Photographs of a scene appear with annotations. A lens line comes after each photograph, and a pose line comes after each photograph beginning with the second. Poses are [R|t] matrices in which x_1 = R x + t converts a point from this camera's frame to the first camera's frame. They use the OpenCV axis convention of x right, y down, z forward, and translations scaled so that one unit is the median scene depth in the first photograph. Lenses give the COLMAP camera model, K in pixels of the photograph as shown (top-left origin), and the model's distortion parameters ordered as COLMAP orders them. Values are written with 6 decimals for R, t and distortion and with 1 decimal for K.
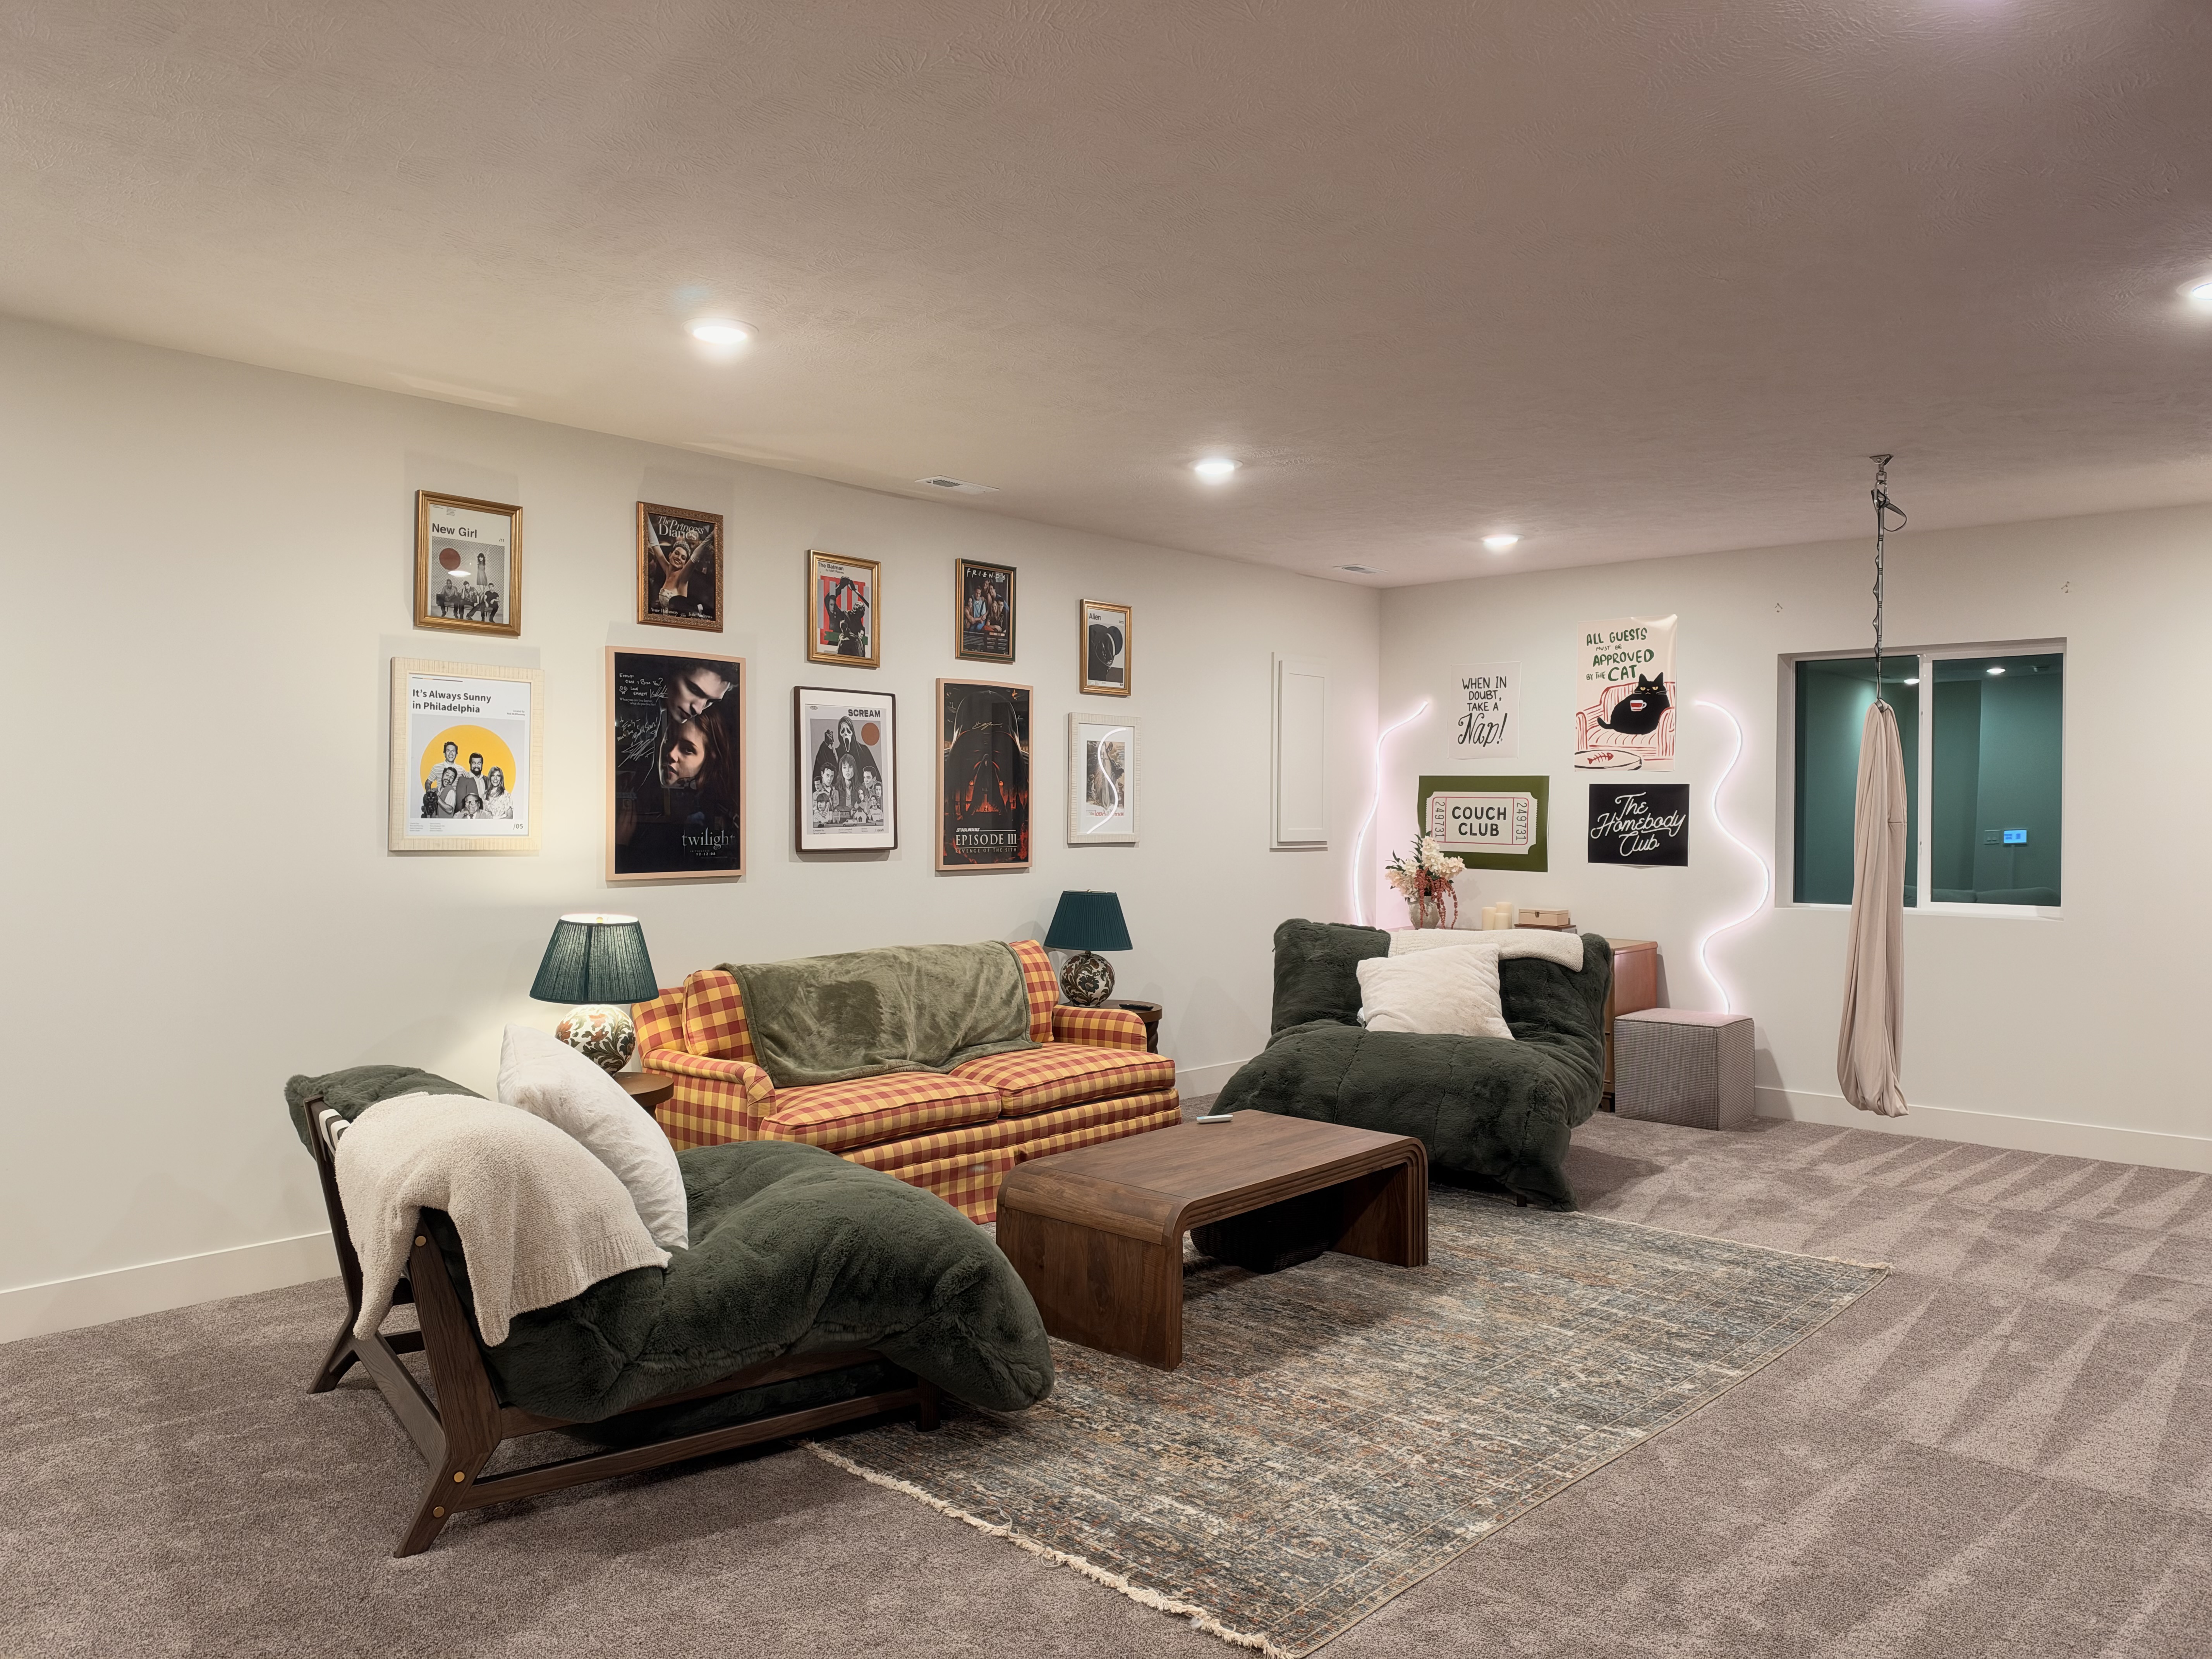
lens RADIAL K [[1586.3, 0, 1091.5], [0, 1586.3, 818.7], [0, 0, 1]] dist [0.110333, -0.134405]
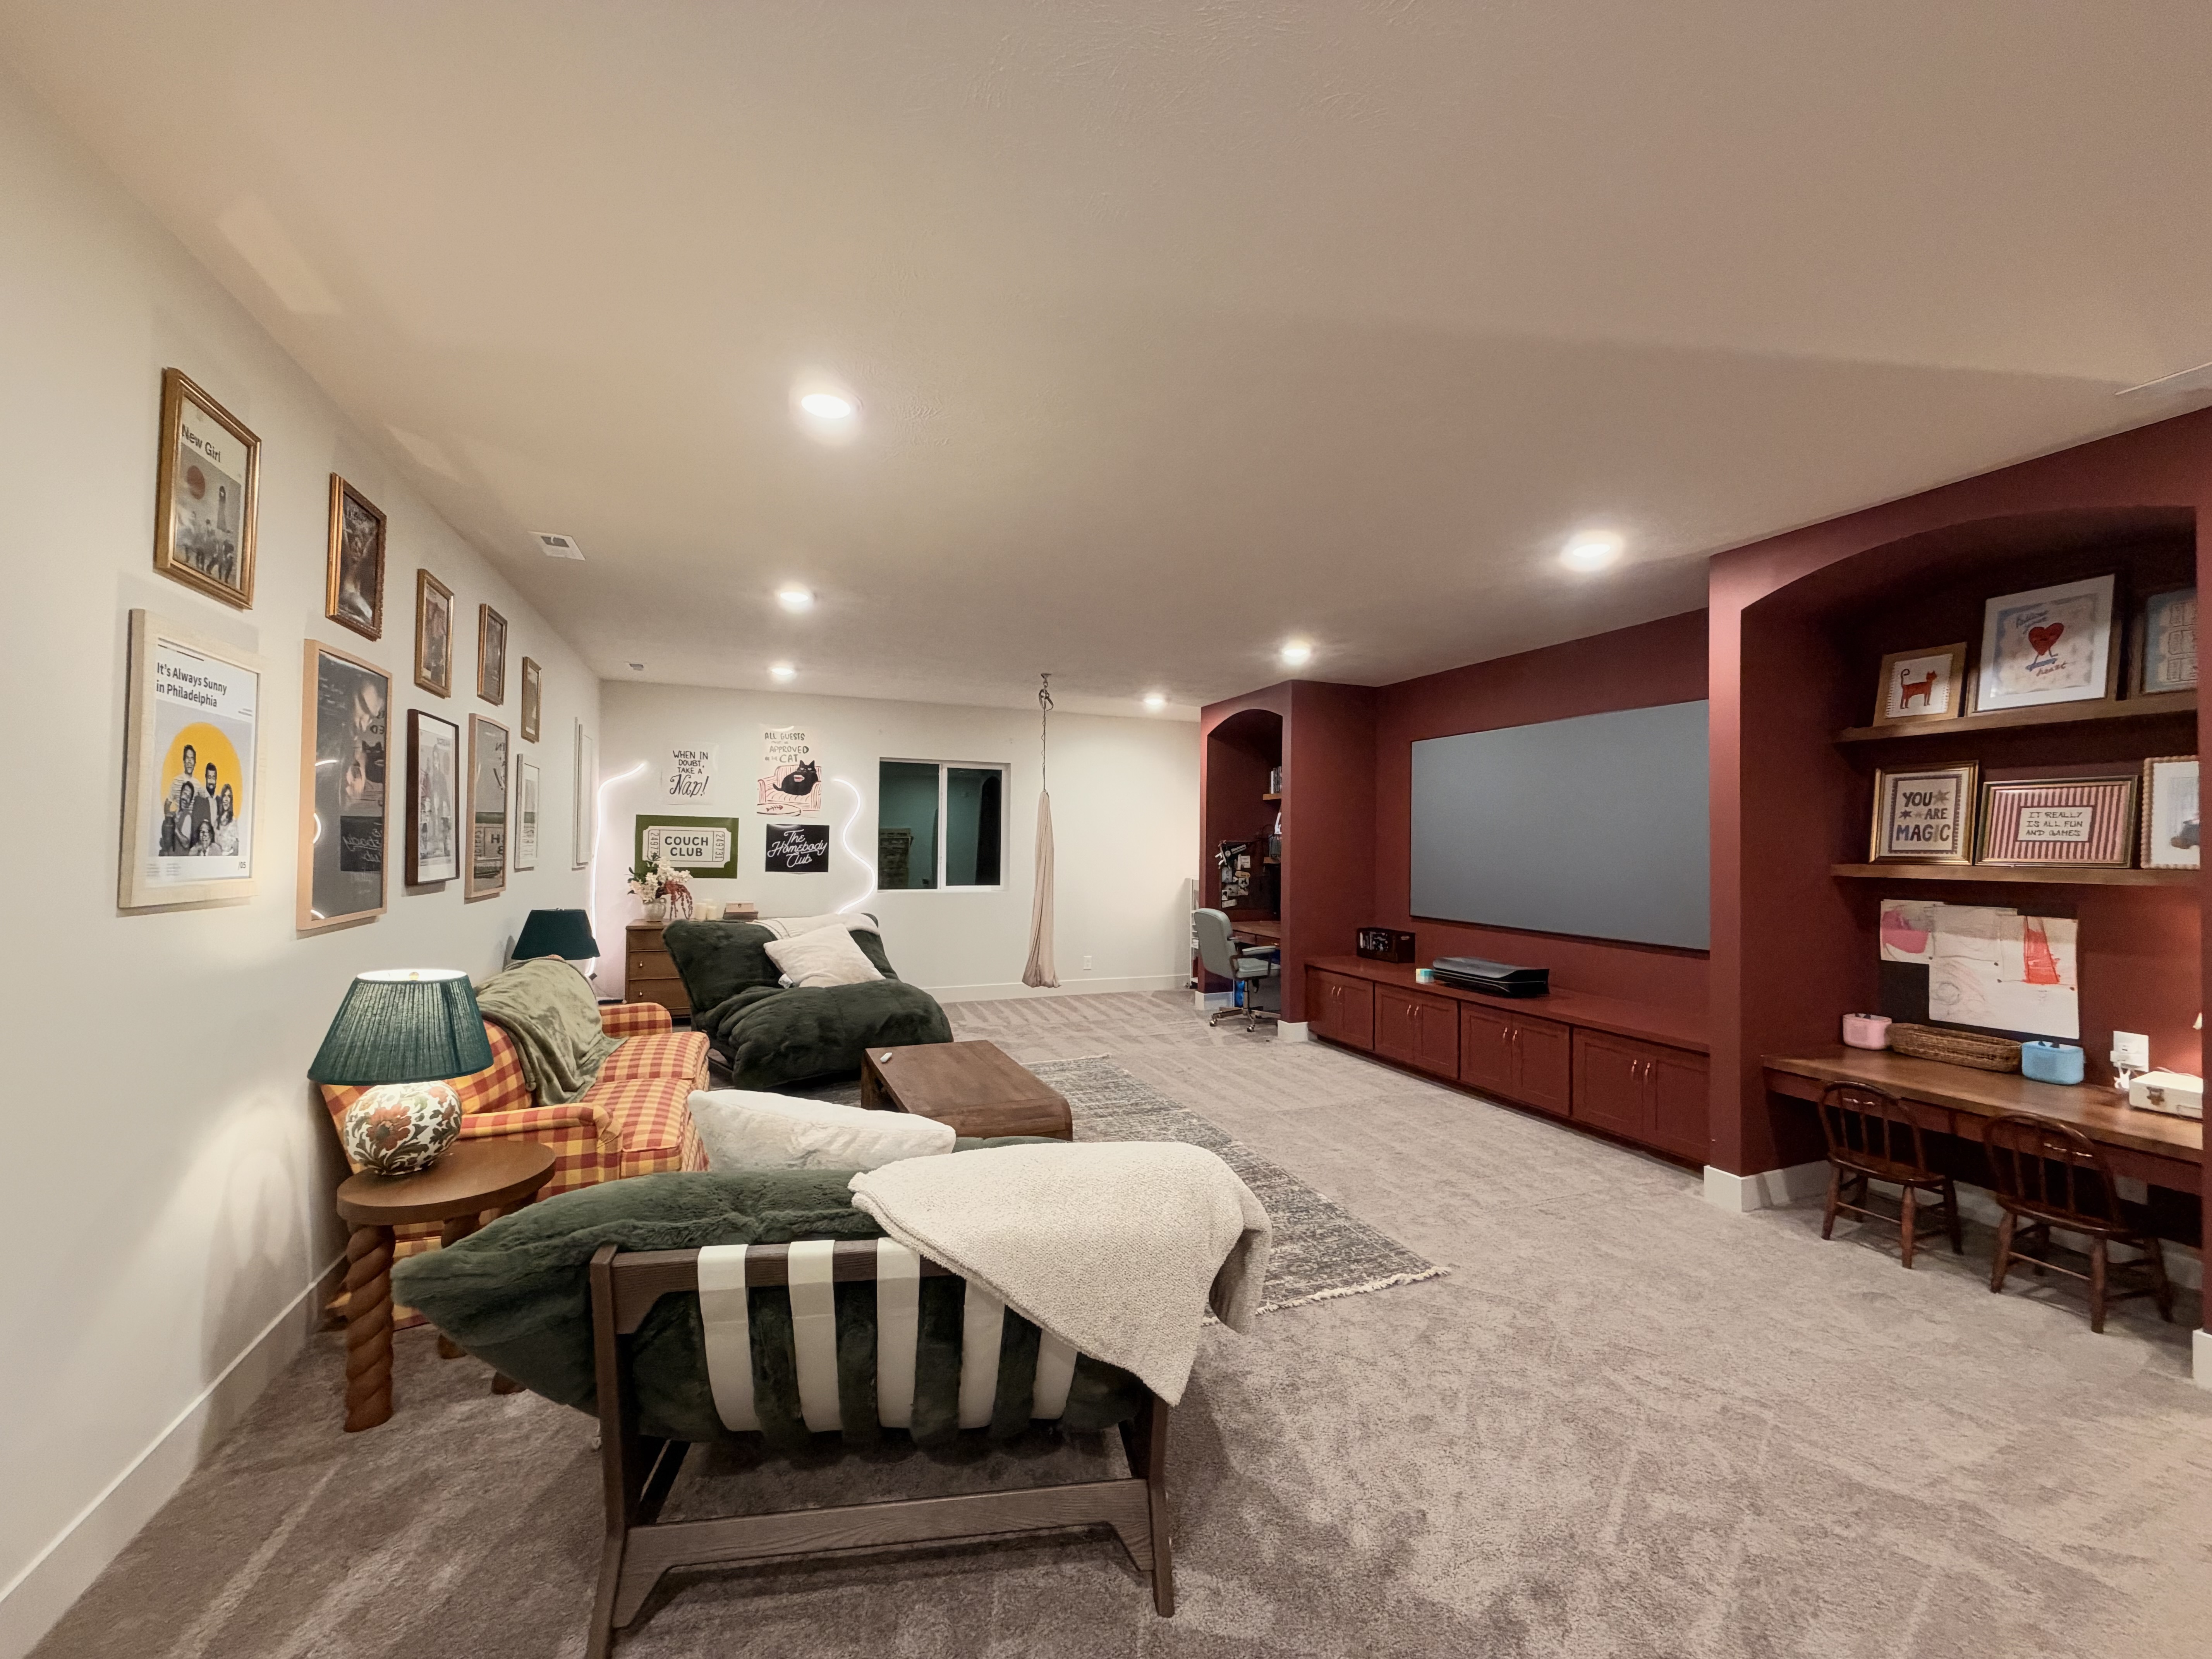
lens RADIAL K [[881.9, 0, 1106.0], [0, 881.9, 829.5], [0, 0, 1]] dist [-0.001327, 0.000494]
pose [[0.433552, 0.014199, 0.901017, -0.505844], [-0.004368, 0.999897, -0.013656, -0.007294], [-0.901118, 0.001985, 0.433570, 0.428684]]
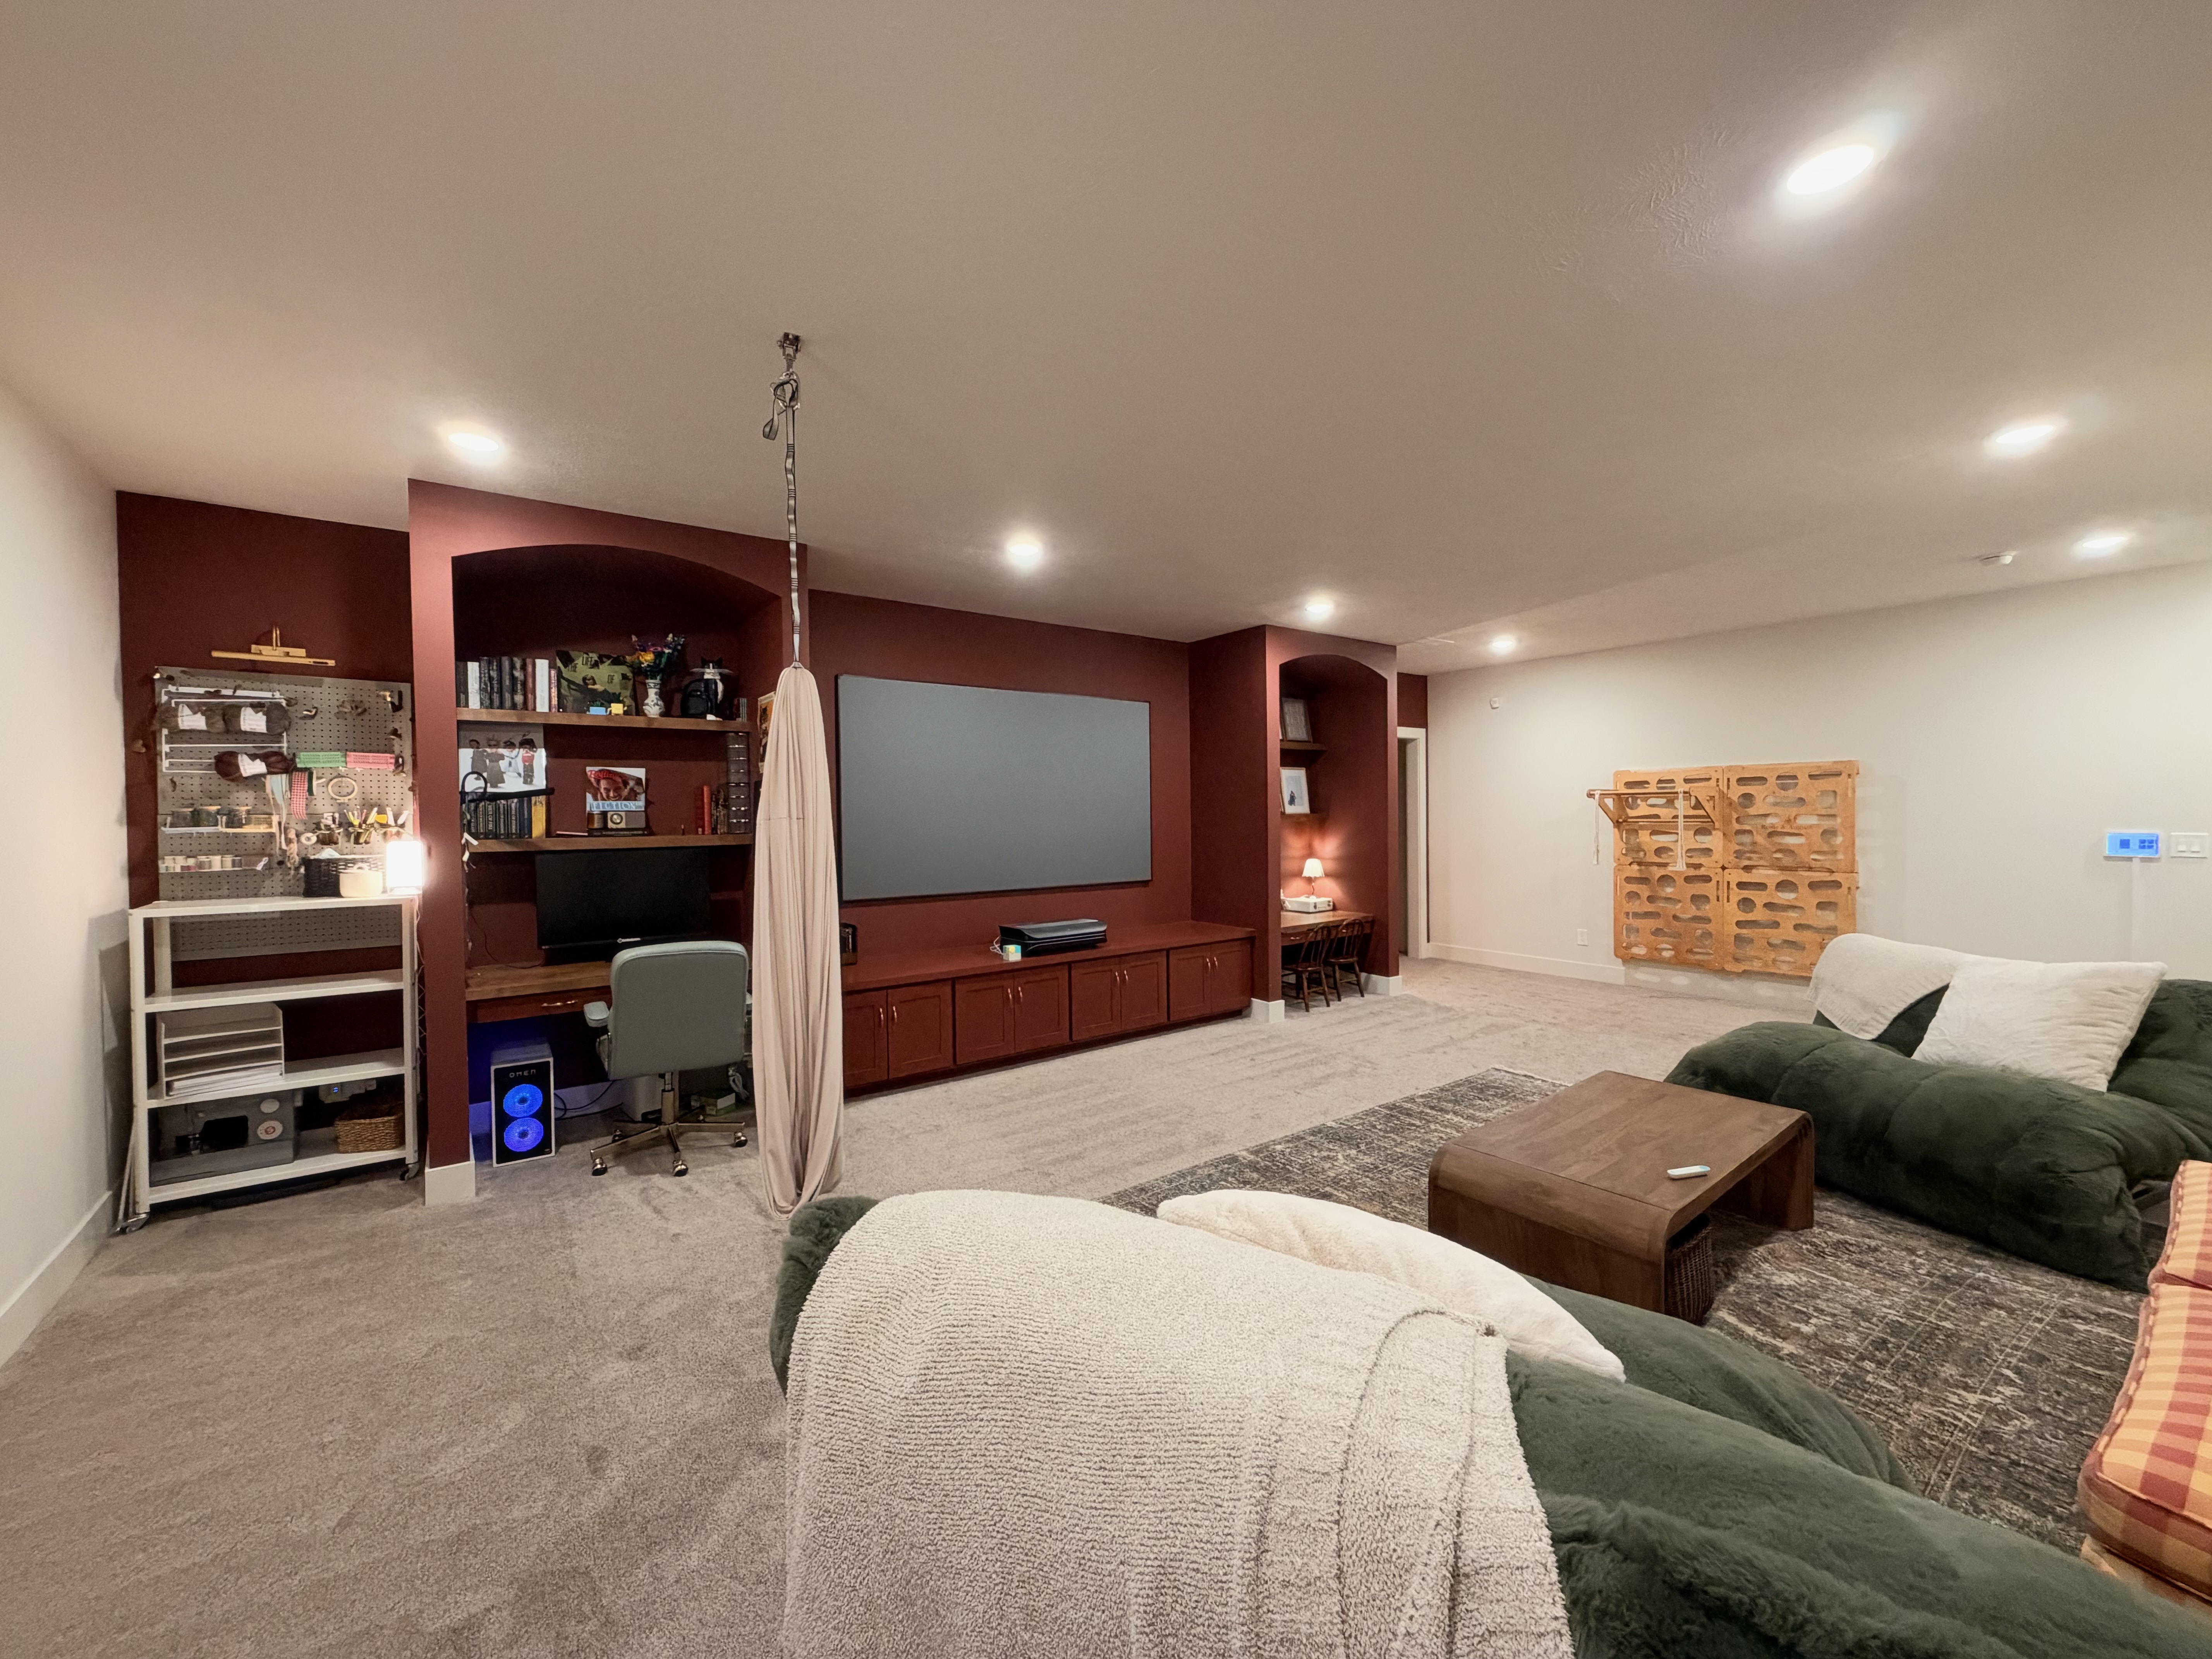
lens RADIAL K [[881.9, 0, 1106.0], [0, 881.9, 829.5], [0, 0, 1]] dist [-0.001327, 0.000494]
pose [[-0.983587, -0.000058, 0.180436, 0.268972], [0.004985, 0.999609, 0.027497, -0.006949], [-0.180368, 0.027945, -0.983202, 1.368831]]
